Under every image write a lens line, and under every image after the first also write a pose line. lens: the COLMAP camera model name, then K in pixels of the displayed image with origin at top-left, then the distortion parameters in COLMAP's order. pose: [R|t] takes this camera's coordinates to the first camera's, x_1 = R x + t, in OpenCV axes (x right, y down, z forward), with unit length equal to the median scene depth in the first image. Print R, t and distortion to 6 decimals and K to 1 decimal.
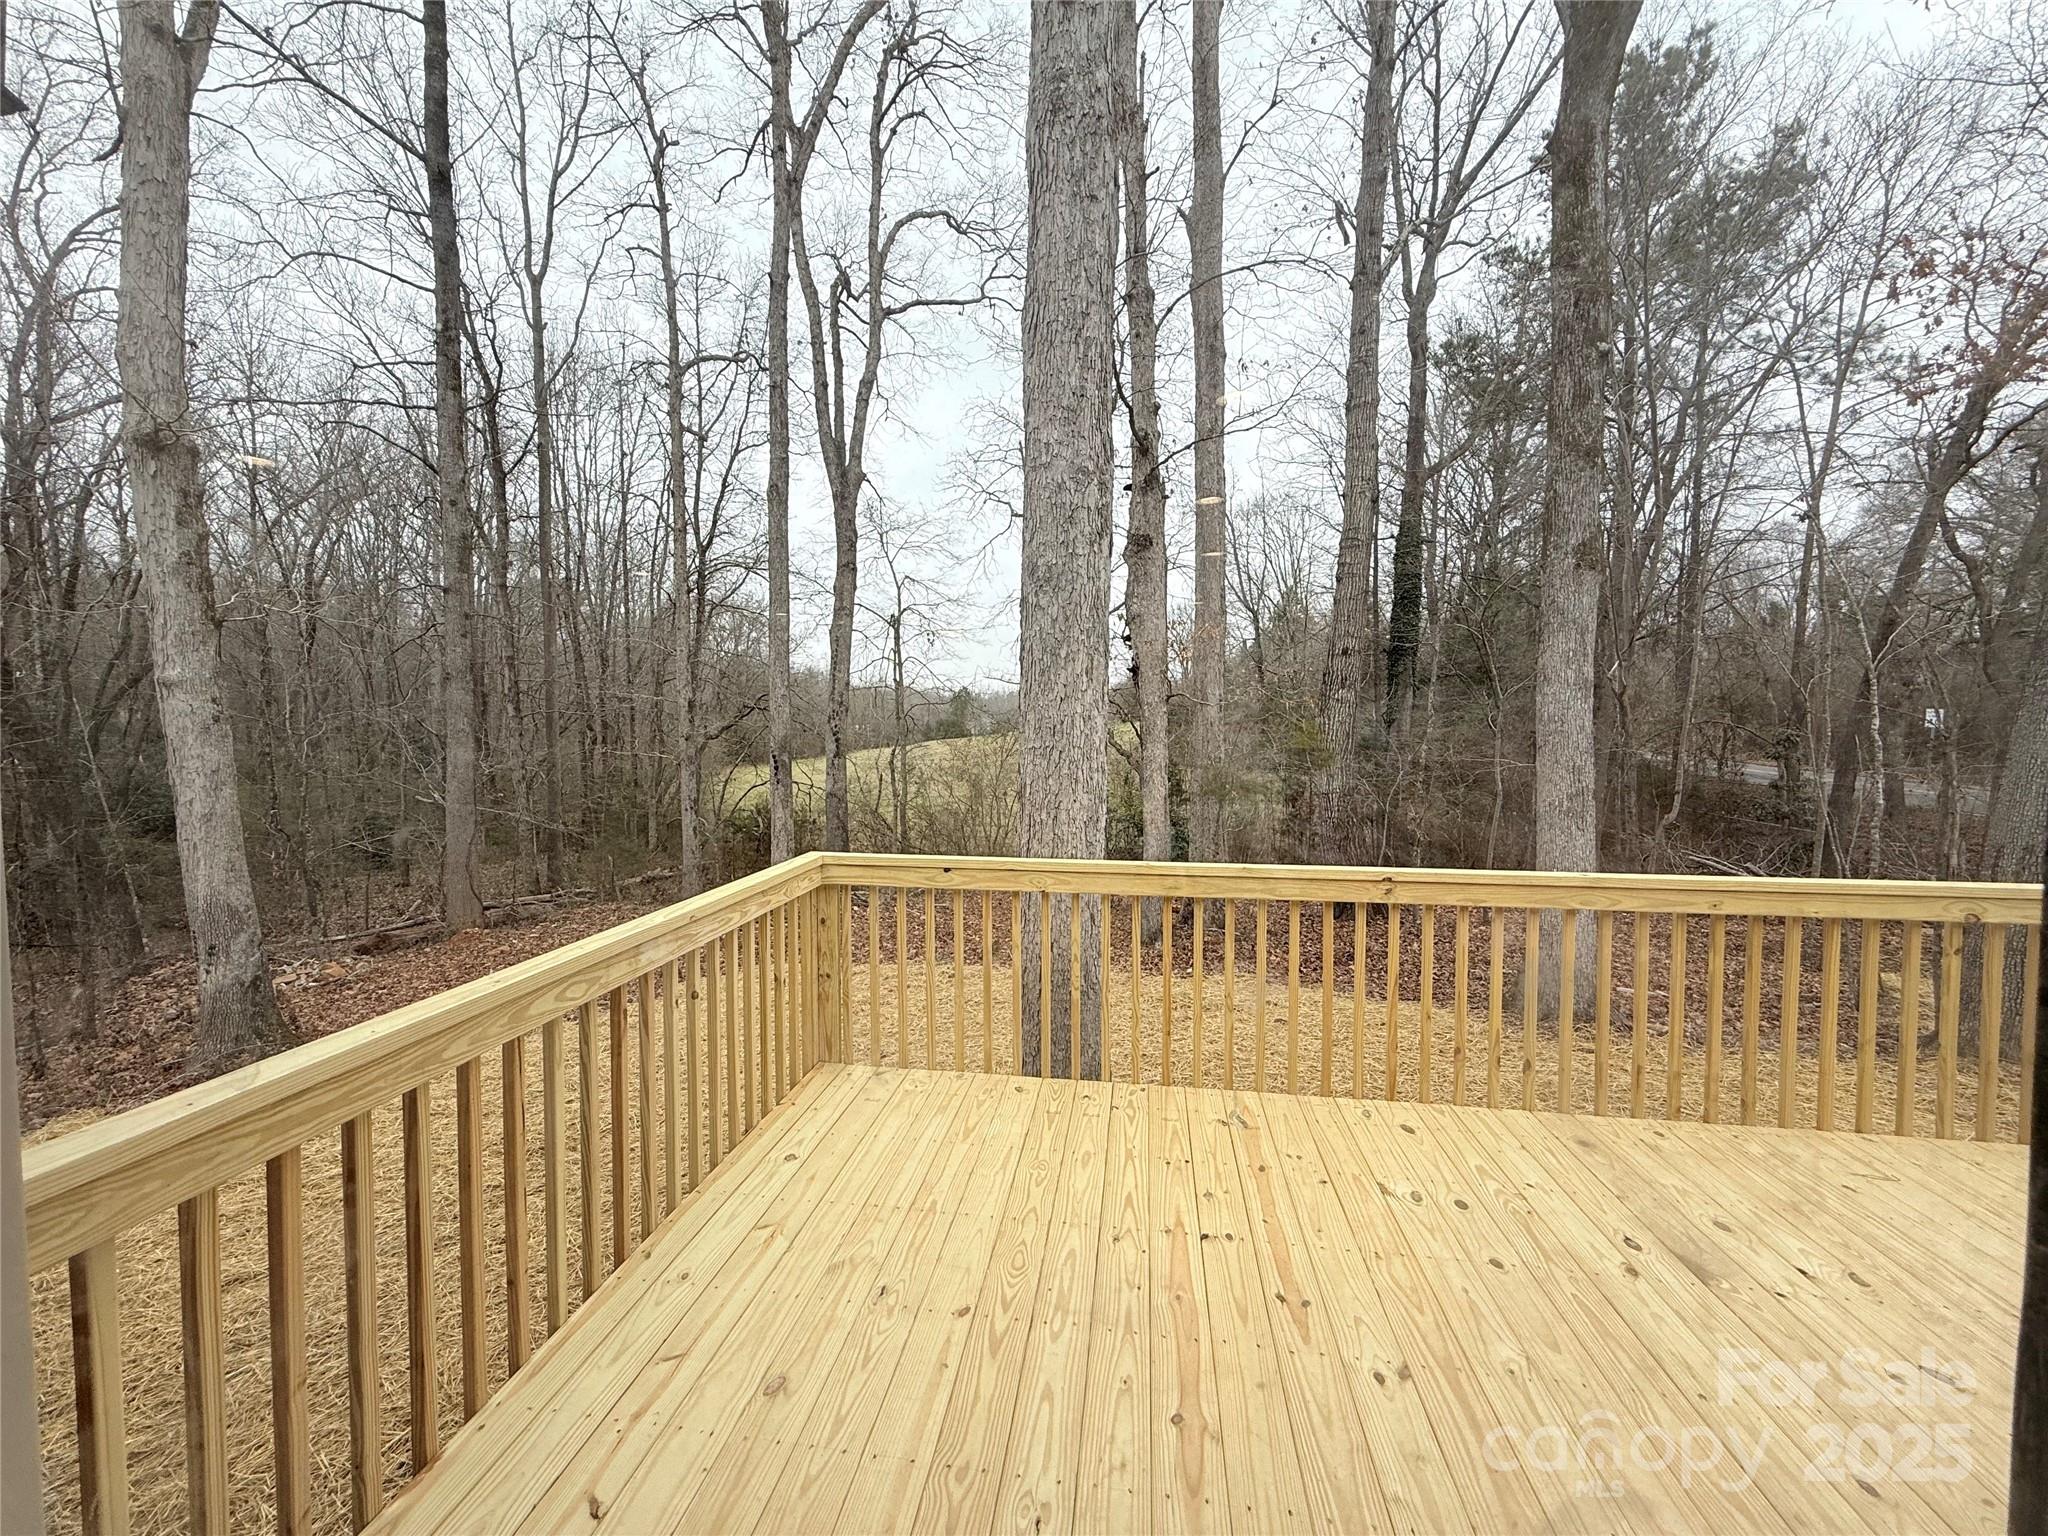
lens RADIAL K [[810.7, 0, 1021.7], [0, 810.7, 762.9], [0, 0, 1]] dist [0.001081, -0.000751]
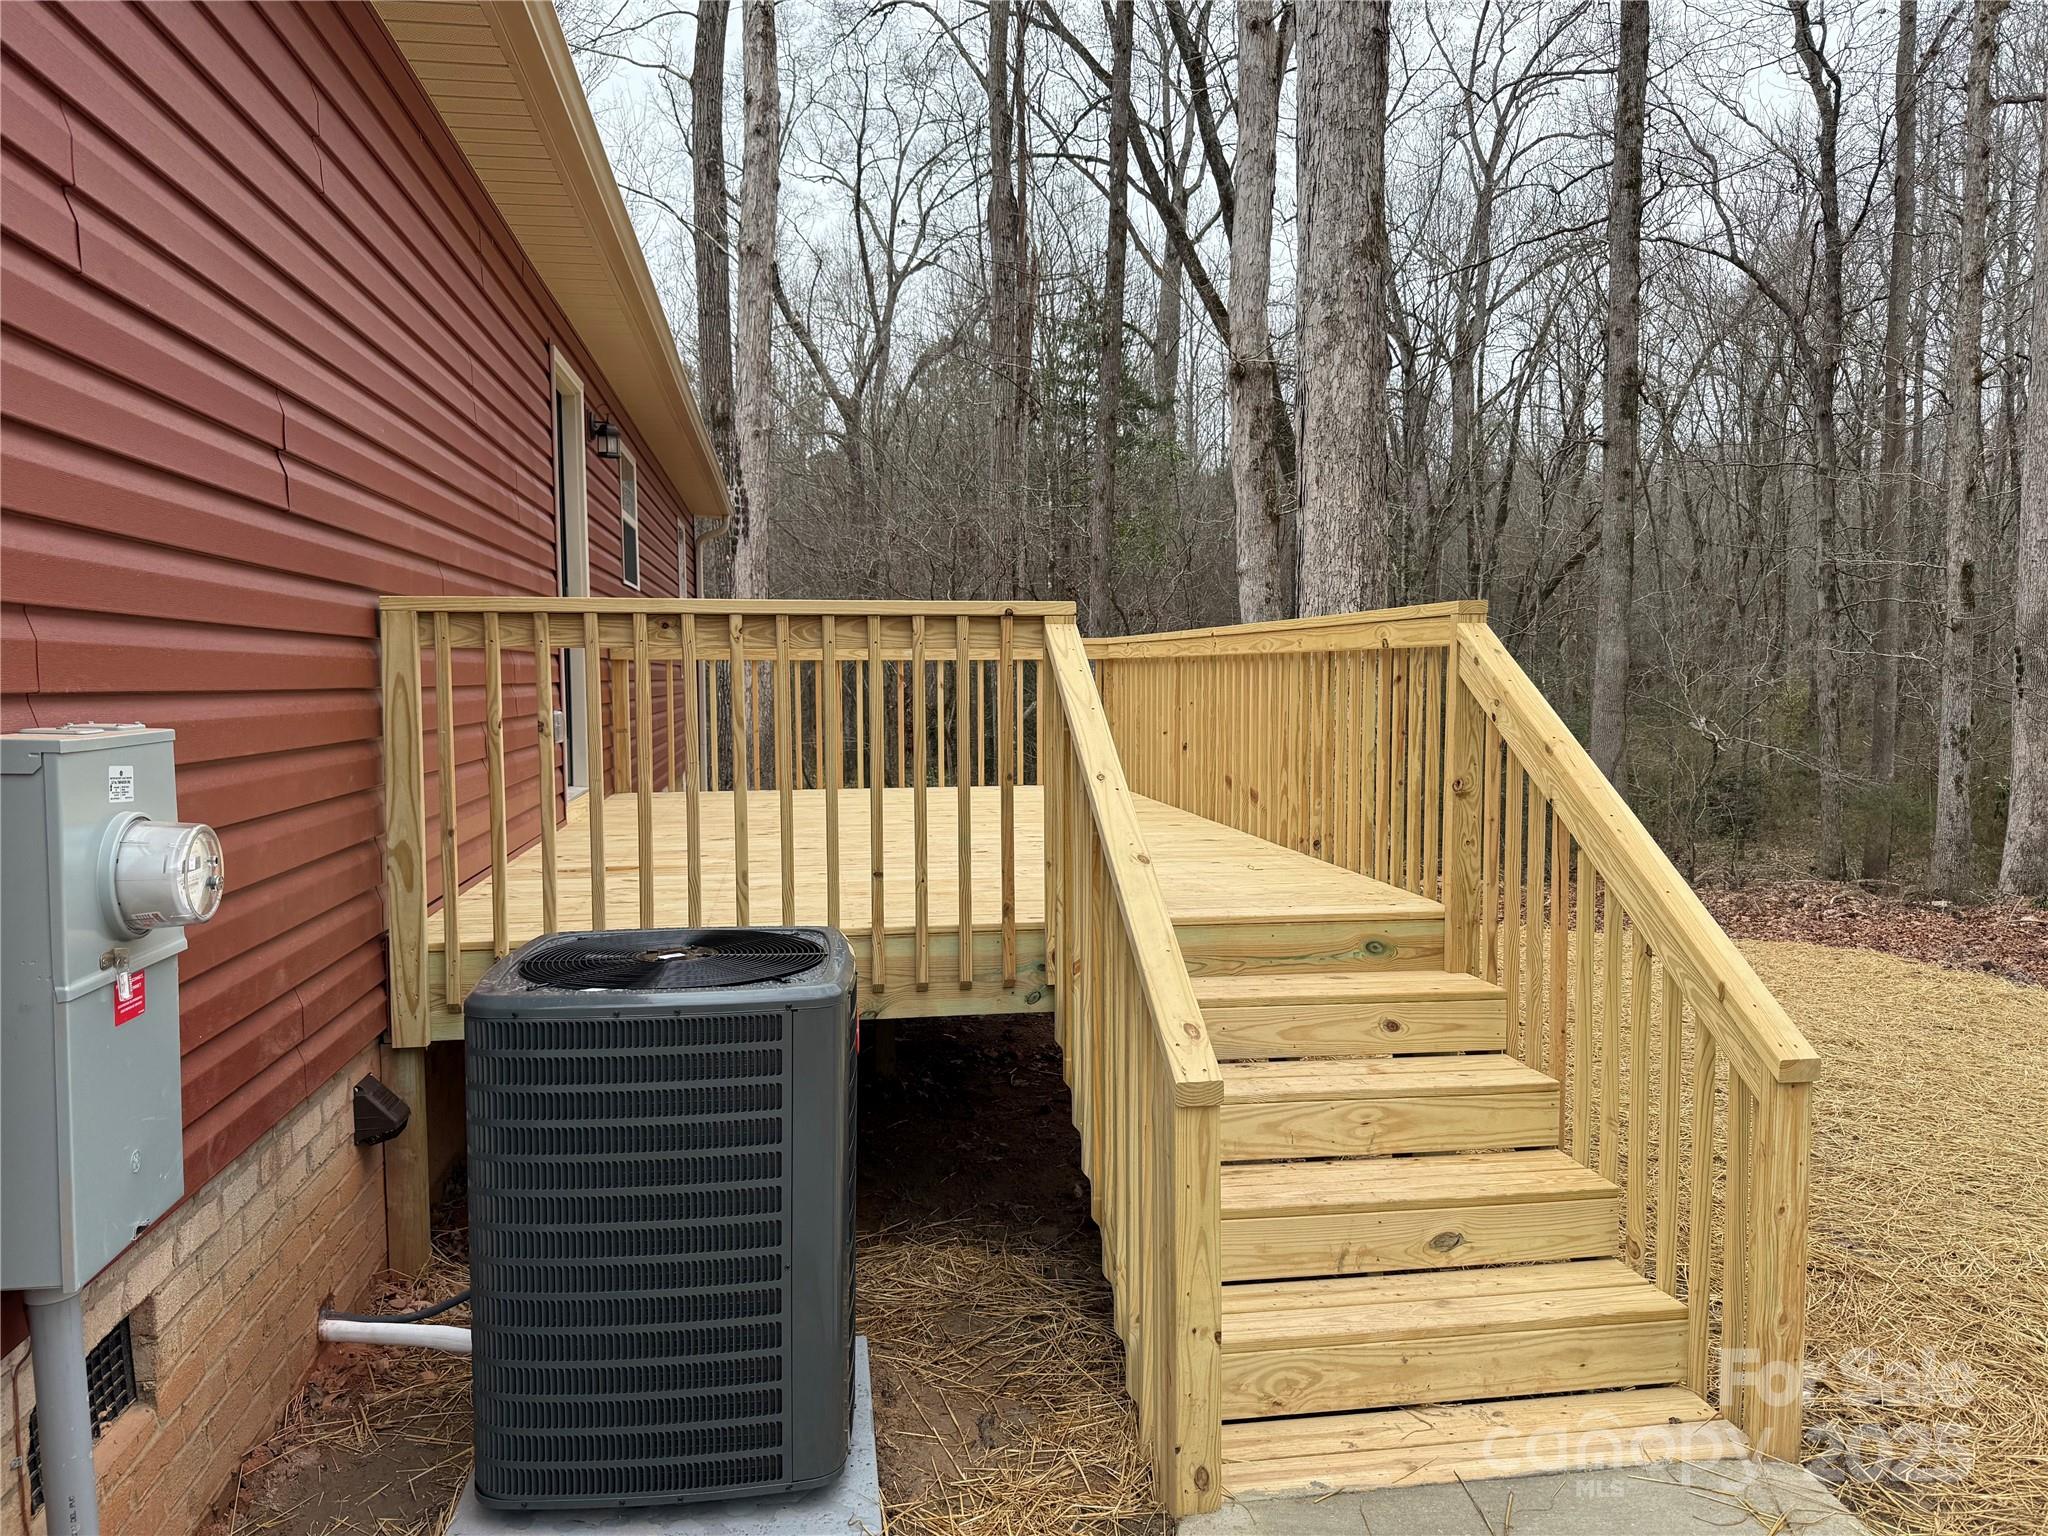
lens RADIAL K [[1441.3, 0, 1021.5], [0, 1441.3, 770.1], [0, 0, 1]] dist [-0.002602, -0.002183]
pose [[0.303039, 0.065071, -0.950754, 0.484271], [-0.033912, 0.997771, 0.057480, 0.044712], [0.952375, 0.014824, 0.304570, 0.021632]]
